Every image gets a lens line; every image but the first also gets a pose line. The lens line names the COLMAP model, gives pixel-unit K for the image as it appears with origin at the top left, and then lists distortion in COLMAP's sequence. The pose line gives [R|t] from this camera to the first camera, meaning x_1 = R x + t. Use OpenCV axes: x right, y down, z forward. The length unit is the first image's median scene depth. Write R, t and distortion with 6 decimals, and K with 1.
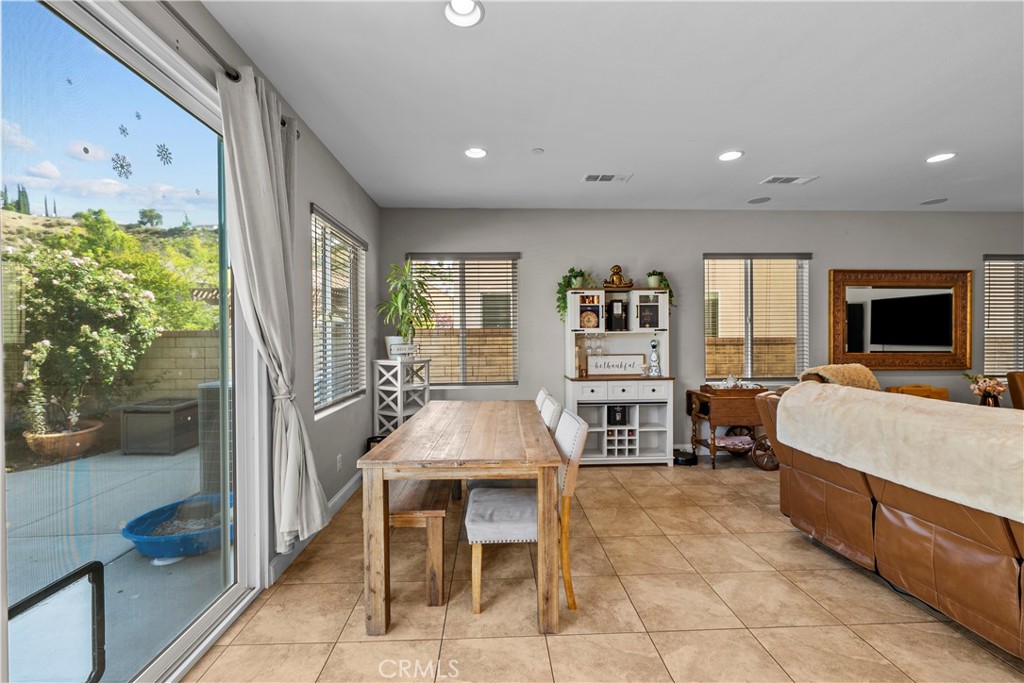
lens RADIAL K [[429.6, 0, 528.4], [0, 429.6, 346.7], [0, 0, 1]] dist [0.000343, -0.000195]
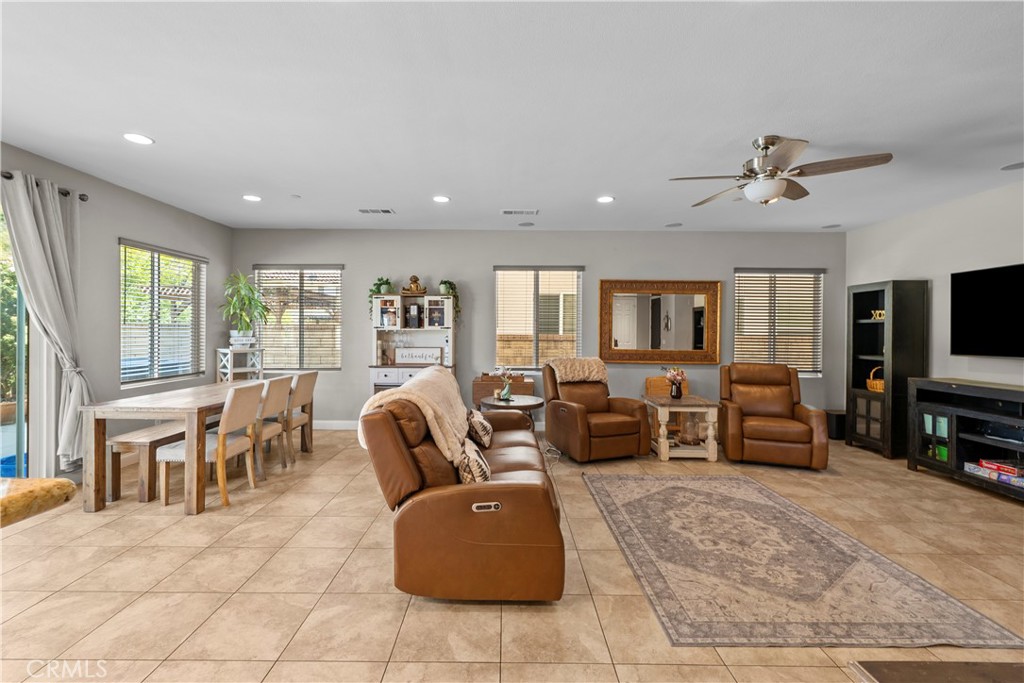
lens RADIAL K [[429.6, 0, 505.5], [0, 429.6, 339.5], [0, 0, 1]] dist [0.000343, -0.000195]
pose [[0.998888, 0.014246, -0.044951, 0.497847], [-0.014377, 0.999893, -0.002577, -0.004542], [0.044910, 0.003221, 0.998986, -0.220705]]
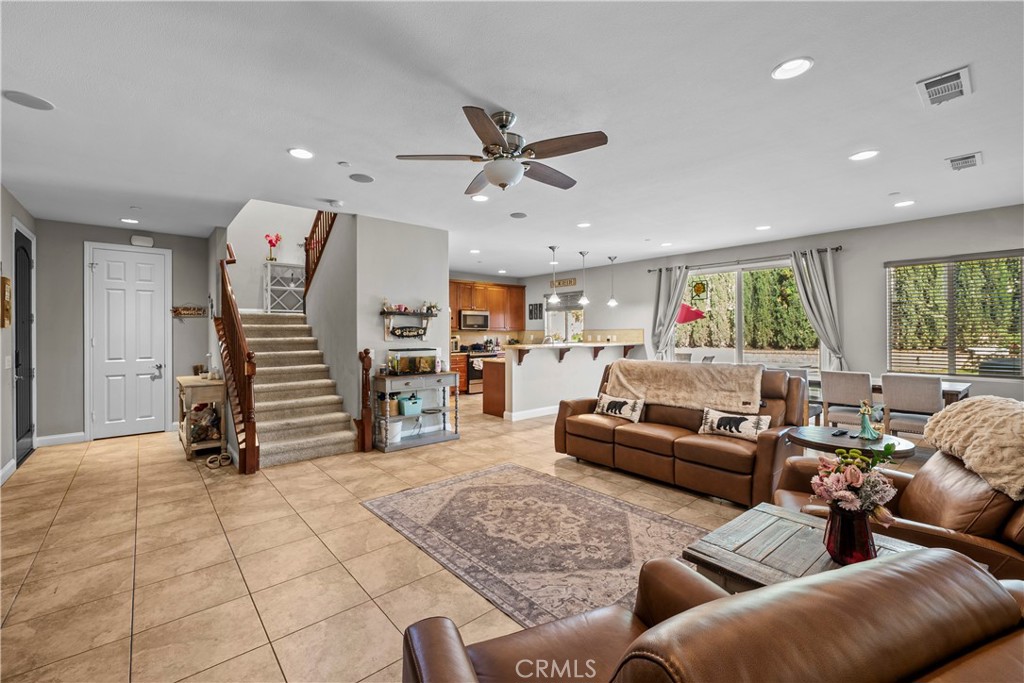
lens RADIAL K [[429.6, 0, 510.8], [0, 429.6, 331.4], [0, 0, 1]] dist [0.000343, -0.000195]
pose [[-0.781622, 0.009288, -0.623683, 1.210152], [-0.003500, 0.999808, 0.019275, -0.030960], [0.623742, 0.017248, -0.781440, 0.895047]]
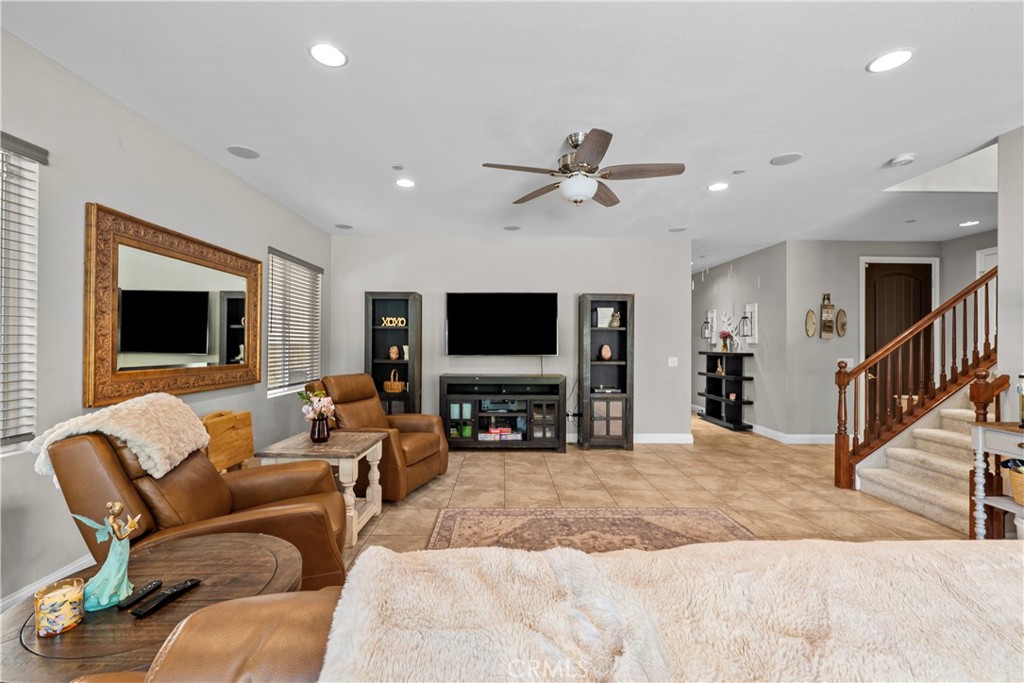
lens RADIAL K [[429.6, 0, 504.8], [0, 429.6, 341.2], [0, 0, 1]] dist [0.000343, -0.000195]
pose [[0.032160, 0.012765, 0.999401, 0.234144], [0.014966, 0.999800, -0.013252, -0.008281], [-0.999371, 0.015383, 0.031963, 0.520392]]
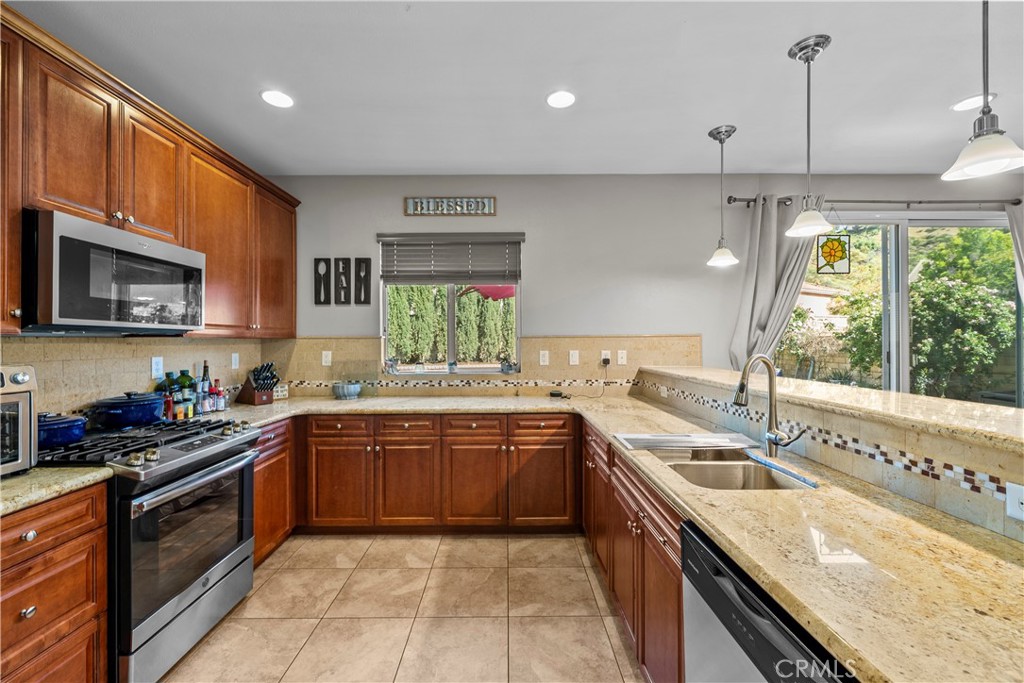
lens RADIAL K [[429.6, 0, 510.8], [0, 429.6, 339.2], [0, 0, 1]] dist [0.000343, -0.000195]
pose [[-0.040267, 0.003029, -0.999184, 0.466081], [-0.018316, 0.999825, 0.003769, 0.001488], [0.999021, 0.018453, -0.040205, -0.425085]]
